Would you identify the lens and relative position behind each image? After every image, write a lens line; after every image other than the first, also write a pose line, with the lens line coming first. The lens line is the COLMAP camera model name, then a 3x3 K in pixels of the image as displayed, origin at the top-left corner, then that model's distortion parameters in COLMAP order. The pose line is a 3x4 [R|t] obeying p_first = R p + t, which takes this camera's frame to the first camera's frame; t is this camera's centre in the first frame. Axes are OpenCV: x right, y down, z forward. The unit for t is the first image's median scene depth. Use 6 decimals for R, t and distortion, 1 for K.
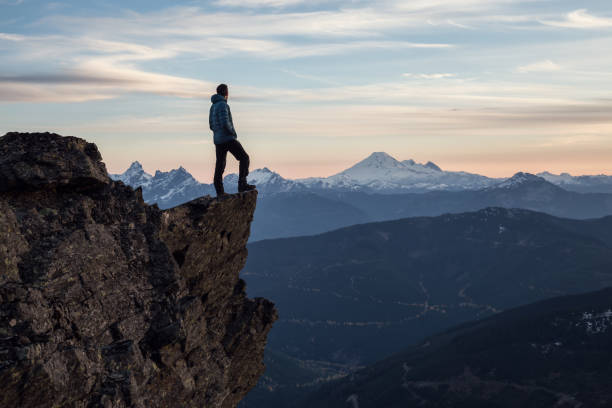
lens RADIAL K [[831.5, 0, 306.5], [0, 831.5, 203.7], [0, 0, 1]] dist [0.117584, 0.070789]
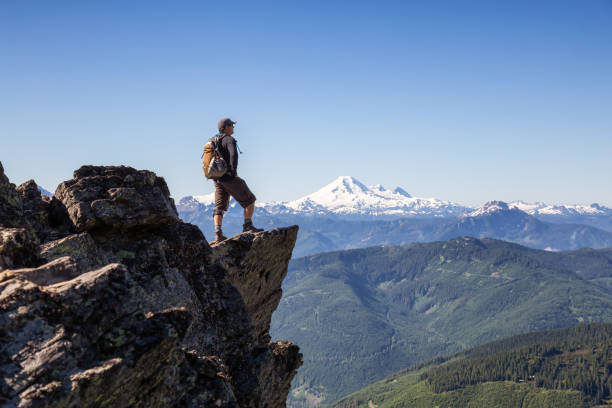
lens RADIAL K [[884.4, 0, 307.0], [0, 884.4, 204.8], [0, 0, 1]] dist [0.147850, 0.021516]
pose [[0.998820, 0.017929, 0.045130, -0.108694], [-0.016654, 0.999456, -0.028461, -0.013647], [-0.045615, 0.027676, 0.998576, 0.029444]]
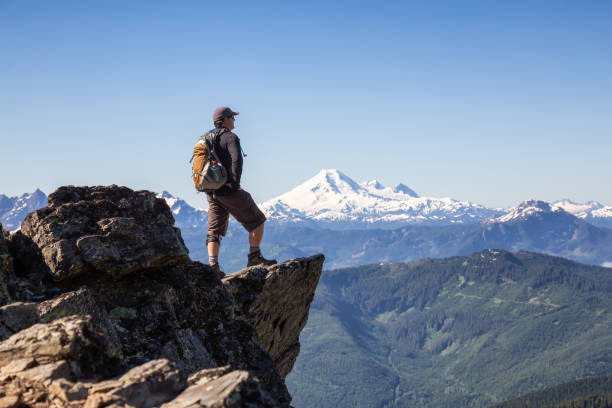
lens RADIAL K [[1202.5, 0, 306.4], [0, 1202.5, 205.8], [0, 0, 1]] dist [0.266734, 0.018909]
pose [[0.997551, 0.003801, 0.069836, -0.161544], [-0.001627, 0.999513, -0.031162, -0.029329], [-0.069920, 0.030972, 0.997072, 0.057799]]
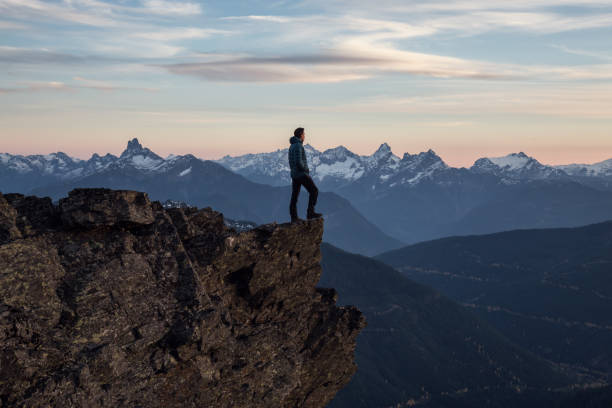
lens RADIAL K [[864.8, 0, 306.0], [0, 864.8, 204.8], [0, 0, 1]] dist [0.158659, 0.011822]
pose [[0.956355, 0.042593, -0.289088, 0.315379], [-0.036595, 0.998989, 0.026124, -0.076263], [0.289908, -0.014405, 0.956946, -0.215482]]
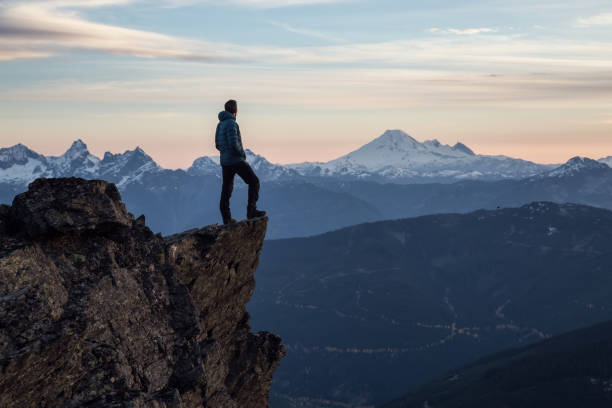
lens RADIAL K [[1074.2, 0, 309.3], [0, 1074.2, 205.7], [0, 0, 1]] dist [0.229462, 0.035326]
pose [[0.999944, 0.005509, 0.009088, -0.028262], [-0.005598, 0.999937, 0.009761, -0.046234], [-0.009034, -0.009811, 0.999911, -0.206208]]
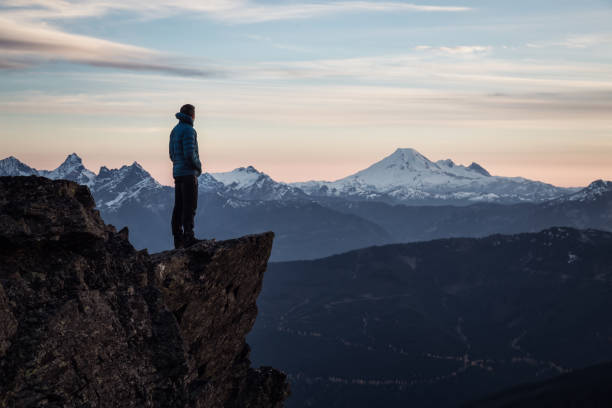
lens RADIAL K [[1131.7, 0, 304.4], [0, 1131.7, 201.1], [0, 0, 1]] dist [0.255020, 0.063687]
pose [[0.999742, 0.022702, -0.000410, -0.035711], [-0.022705, 0.999660, -0.012816, -0.037232], [0.000119, 0.012822, 0.999918, -0.062857]]
